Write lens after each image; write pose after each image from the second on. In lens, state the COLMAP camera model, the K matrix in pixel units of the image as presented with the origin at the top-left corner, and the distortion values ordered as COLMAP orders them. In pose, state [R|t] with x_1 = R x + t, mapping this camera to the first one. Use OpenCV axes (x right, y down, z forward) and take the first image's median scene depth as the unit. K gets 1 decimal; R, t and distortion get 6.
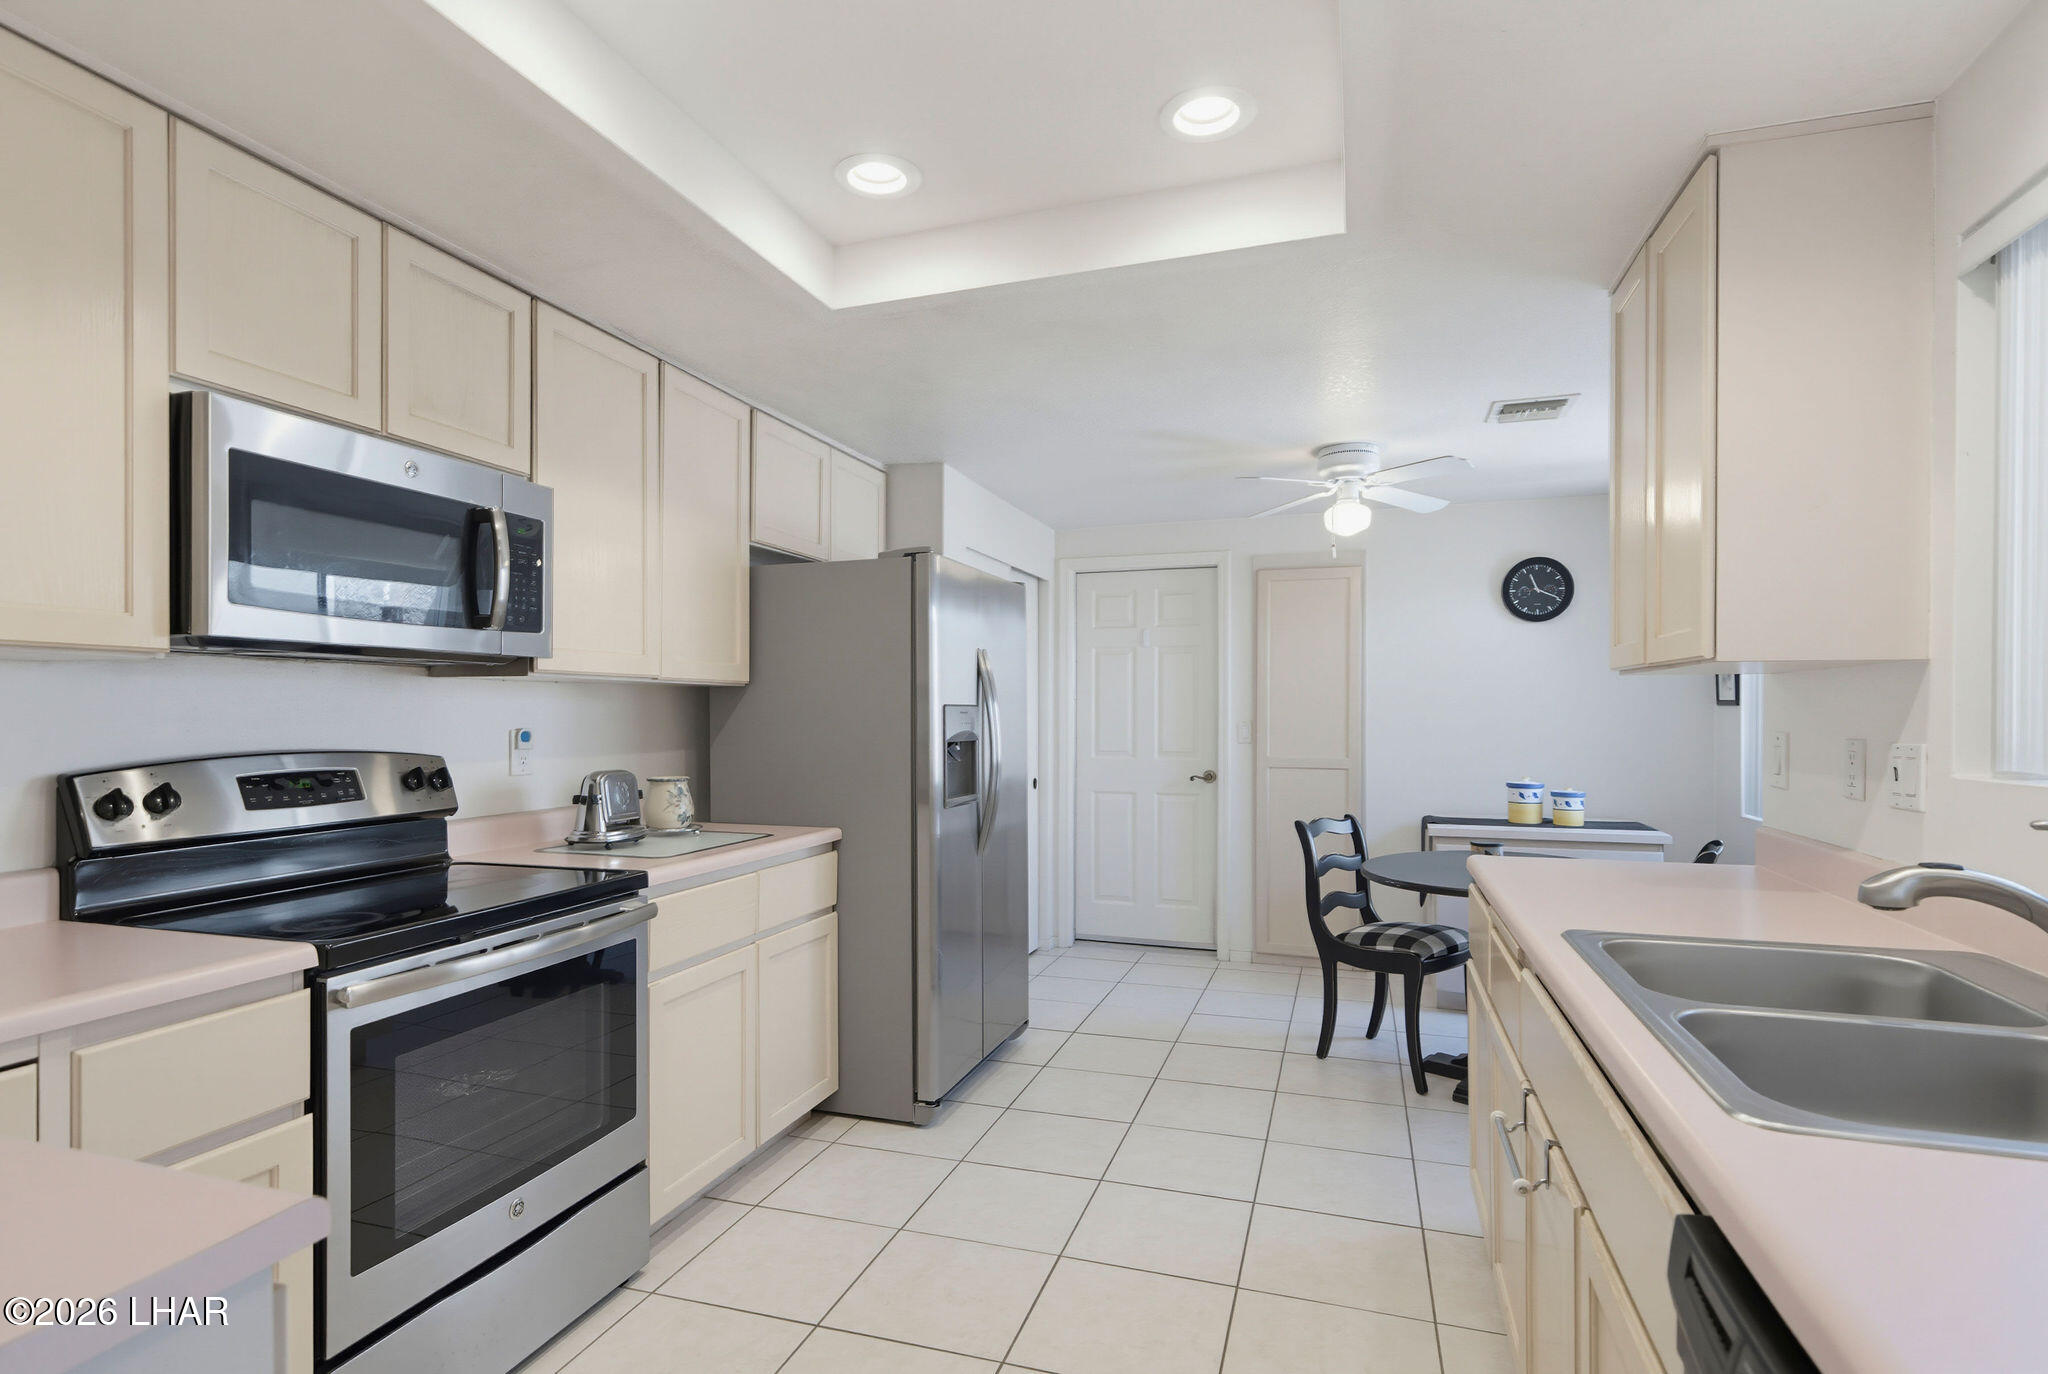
lens RADIAL K [[1029.4, 0, 1015.5], [0, 1029.4, 710.1], [0, 0, 1]] dist [-0.000506, 0.000209]
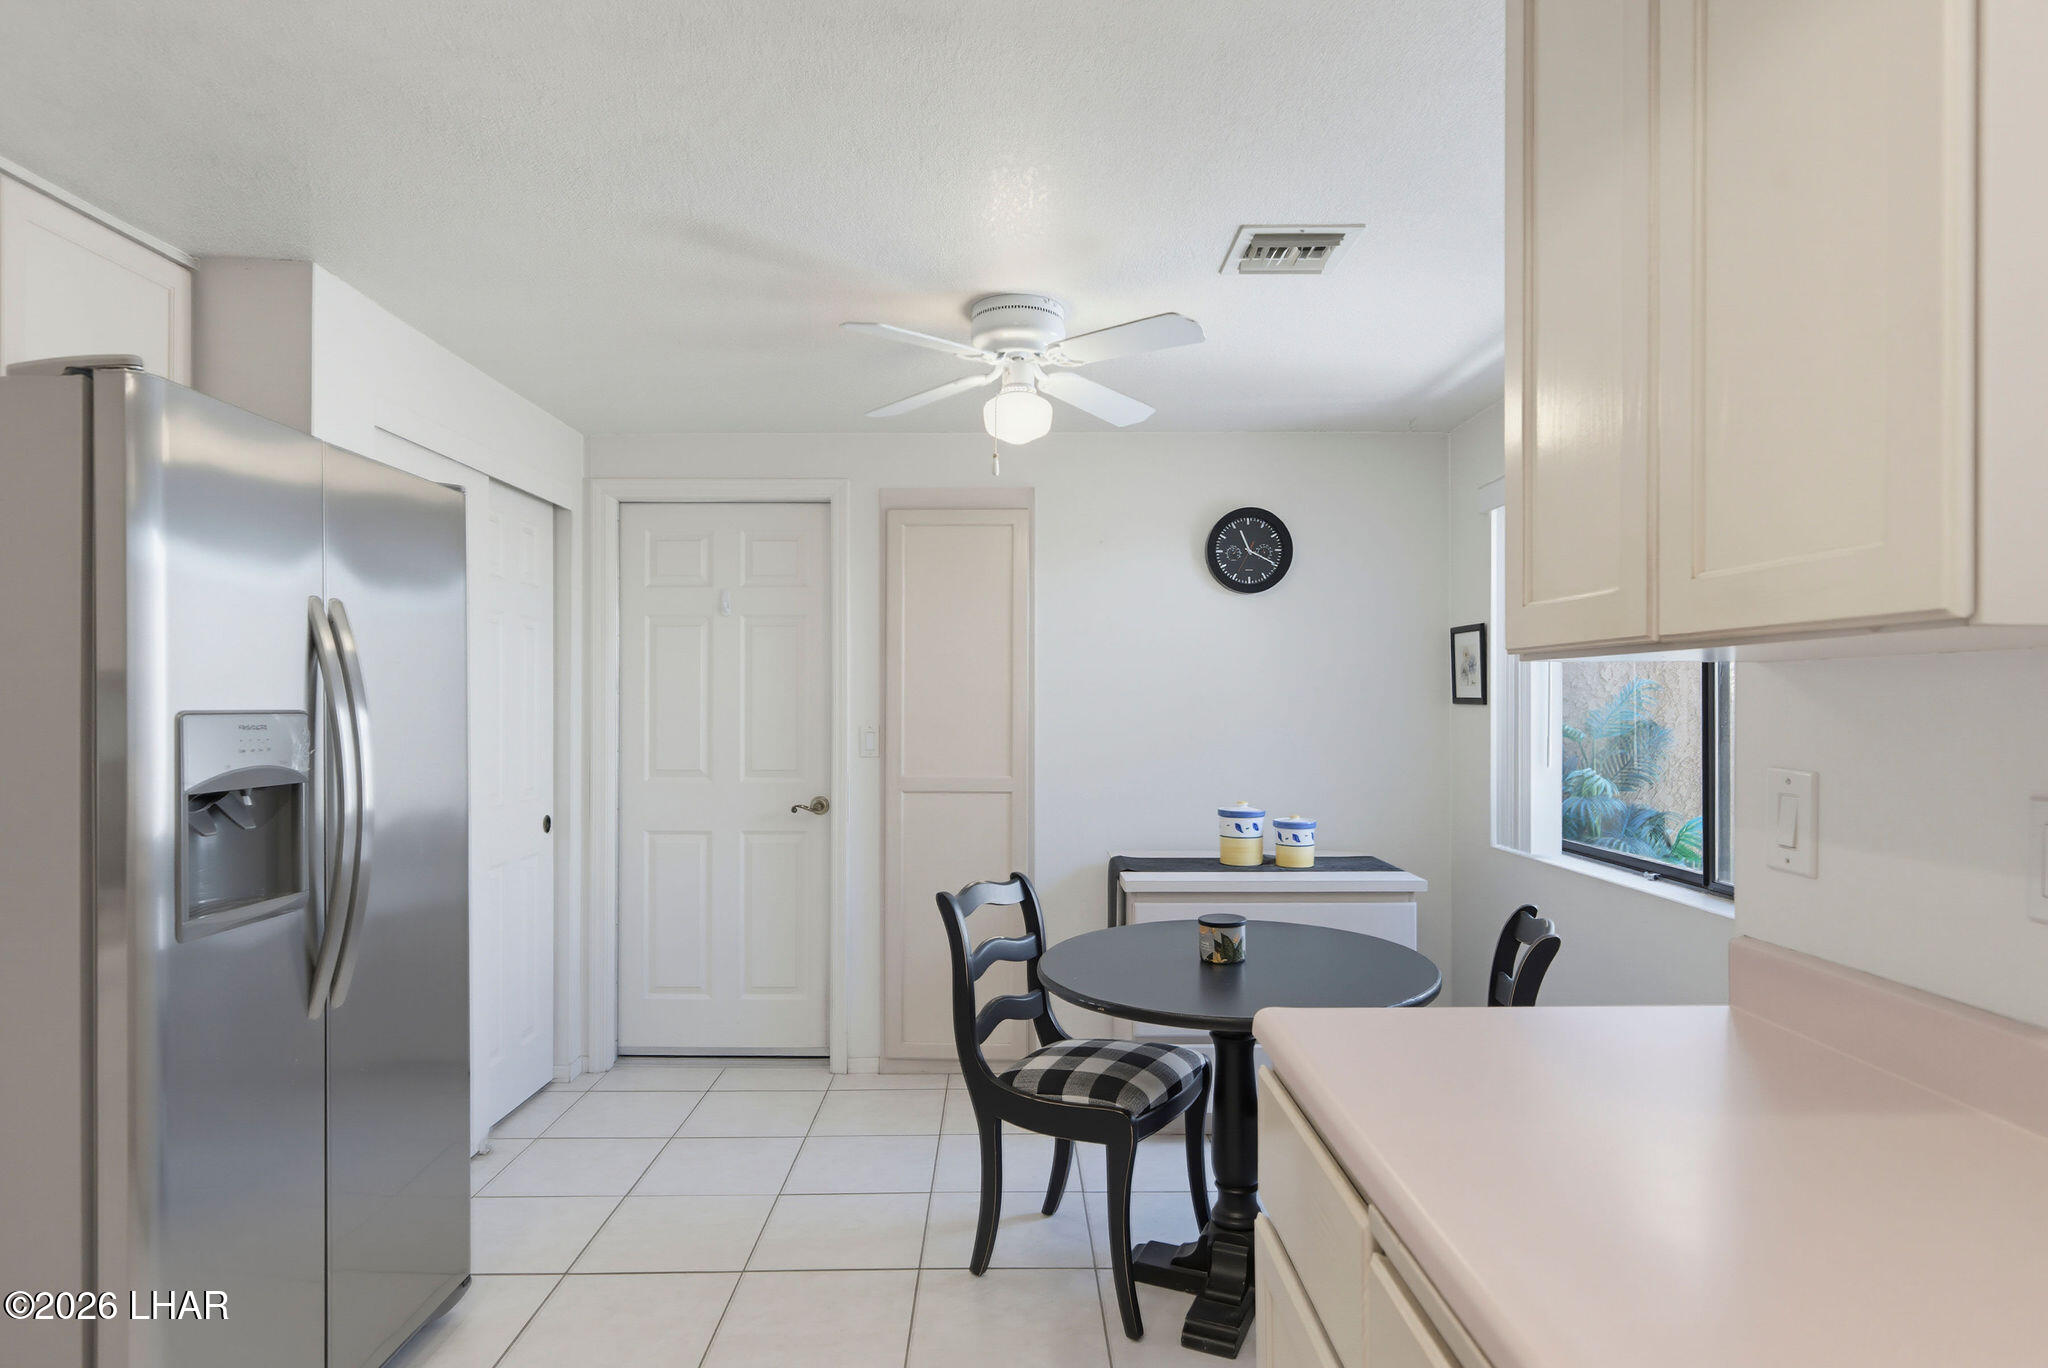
lens RADIAL K [[1134.8, 0, 1024.0], [0, 1134.8, 684.0], [0, 0, 1]] dist [-0.005545, -0.001430]
pose [[0.944469, 0.004617, 0.328568, 0.090433], [0.000108, 0.999897, -0.014360, -0.008243], [-0.328601, 0.013598, 0.944371, 0.316150]]
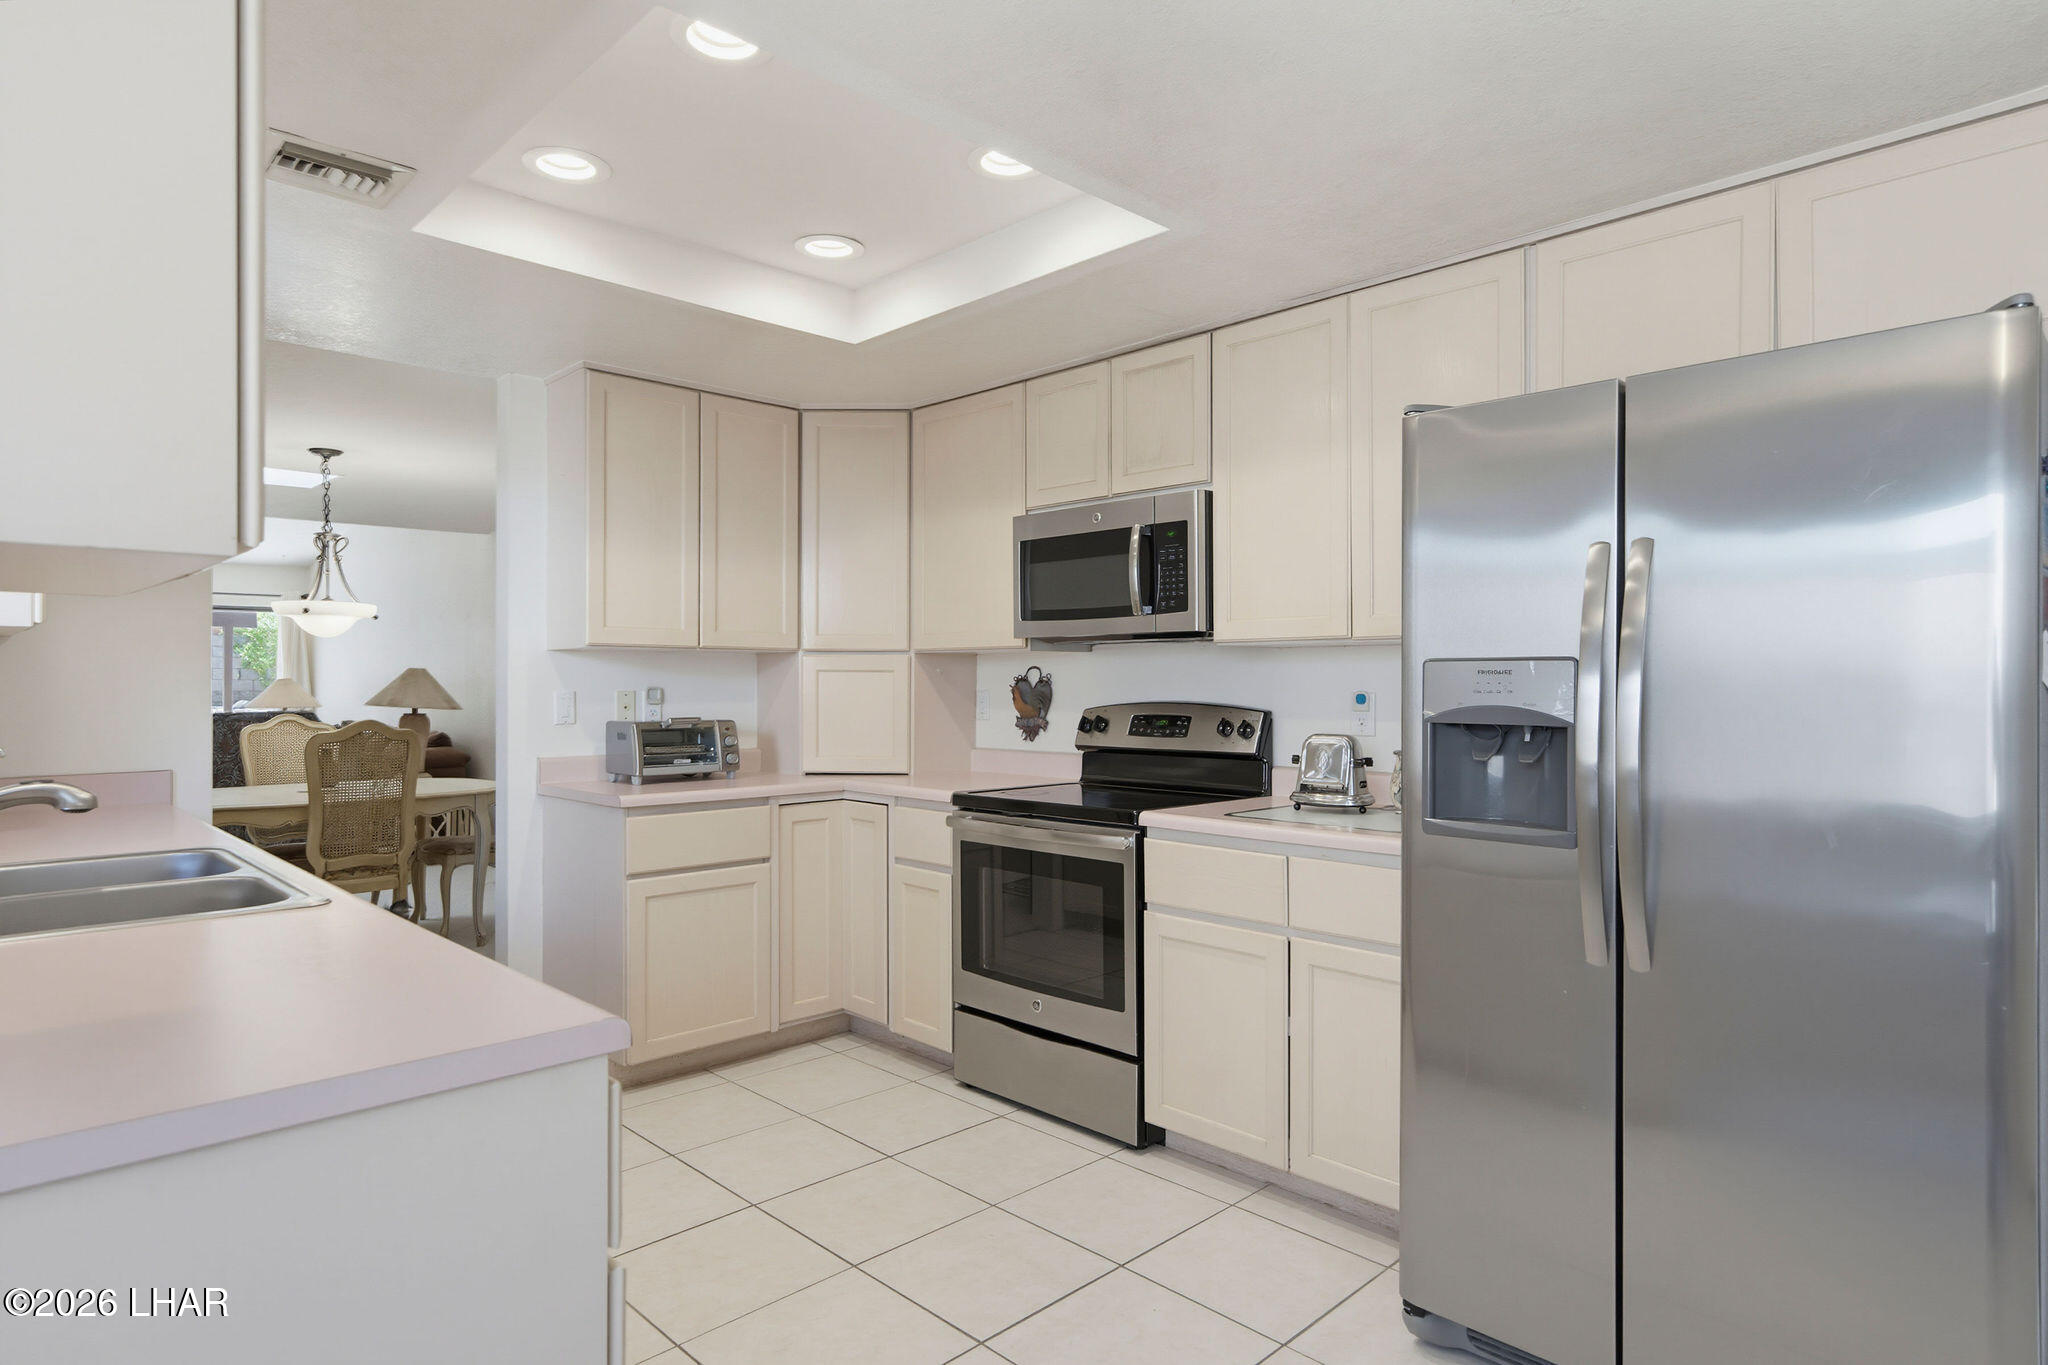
lens RADIAL K [[1134.8, 0, 1024.0], [0, 1134.8, 682.5], [0, 0, 1]] dist [-0.005545, -0.001430]
pose [[-0.456830, 0.001587, -0.889553, 0.480742], [0.003963, 0.999992, -0.000252, 0.005353], [0.889545, -0.003641, -0.456833, 0.837465]]
